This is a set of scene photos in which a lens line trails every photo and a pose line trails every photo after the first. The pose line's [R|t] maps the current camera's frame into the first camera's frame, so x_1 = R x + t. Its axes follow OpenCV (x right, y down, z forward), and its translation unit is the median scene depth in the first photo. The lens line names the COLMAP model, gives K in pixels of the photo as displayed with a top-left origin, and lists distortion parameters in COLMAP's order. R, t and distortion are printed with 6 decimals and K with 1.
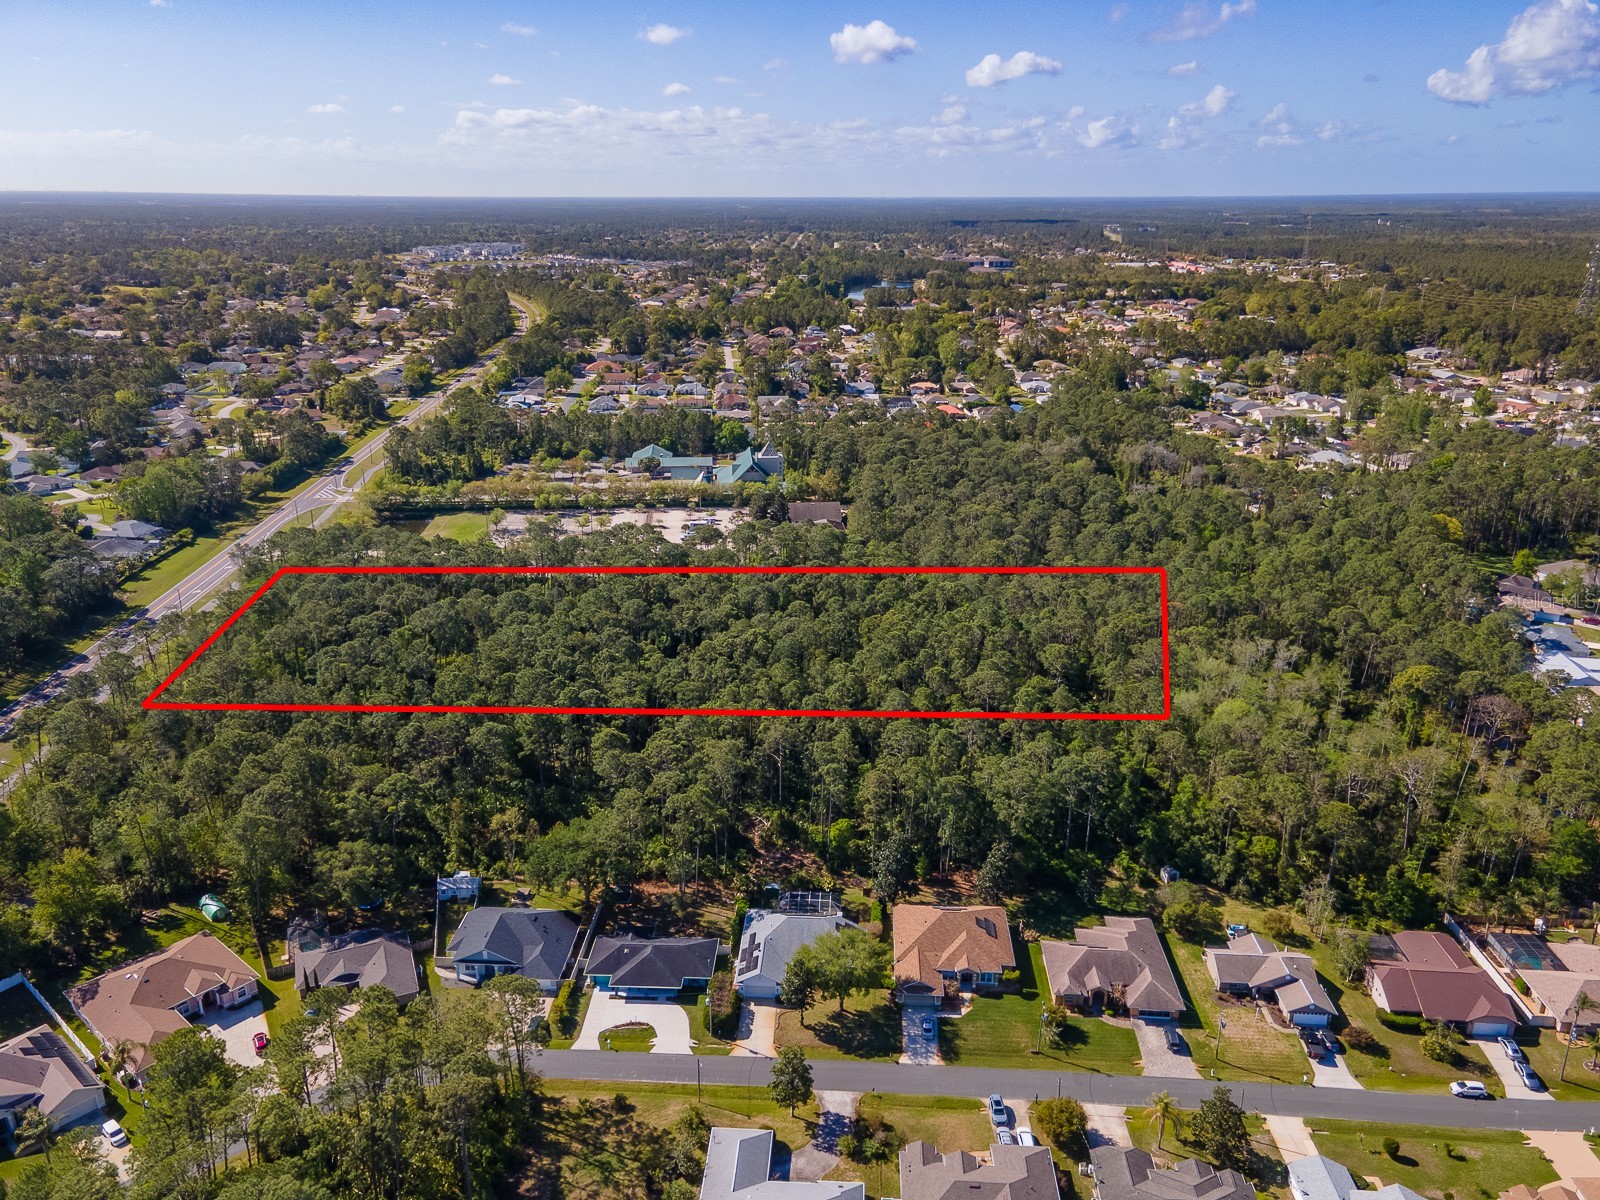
lens RADIAL K [[1138.1, 0, 800.0], [0, 1138.1, 600.0], [0, 0, 1]] dist [0.014237, 0.007943]
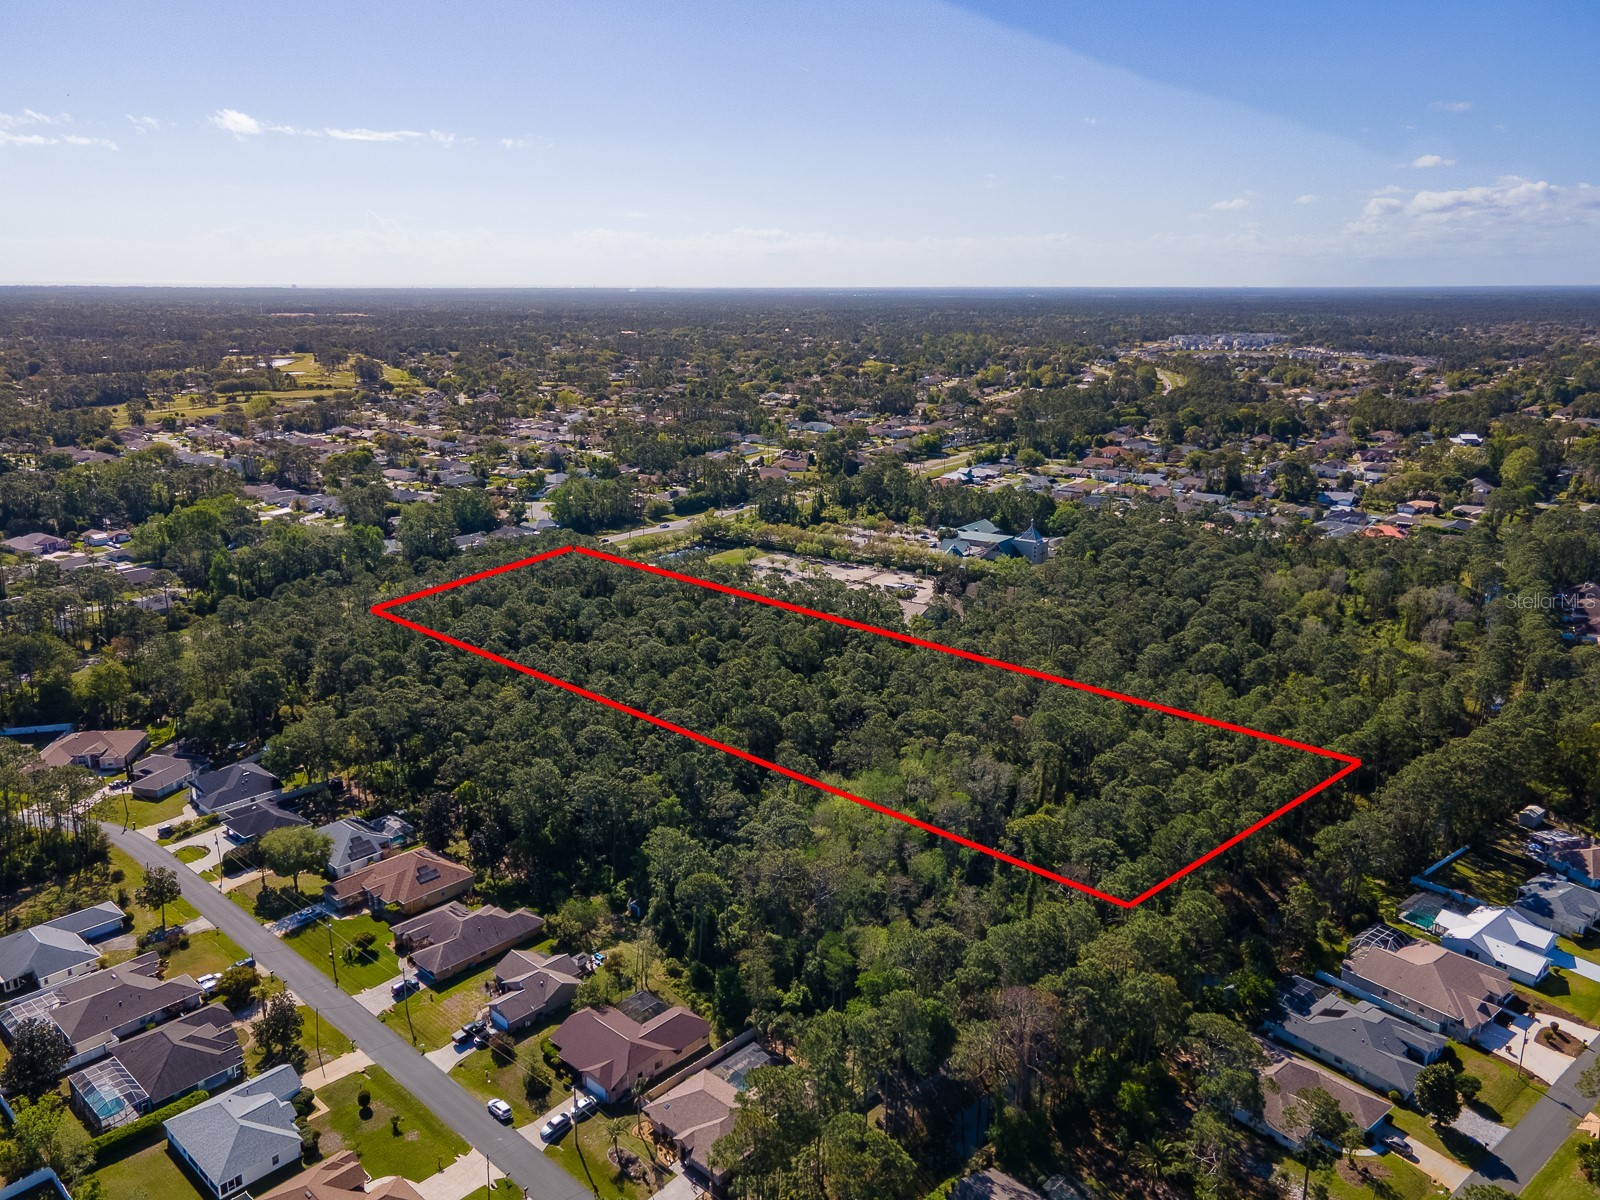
lens RADIAL K [[1138.1, 0, 800.0], [0, 1138.1, 600.0], [0, 0, 1]] dist [0.014237, 0.007943]
pose [[0.794588, 0.165118, -0.584265, 1.222259], [-0.207673, 0.978180, -0.005989, -0.077492], [0.570528, 0.126095, 0.811541, 0.221052]]
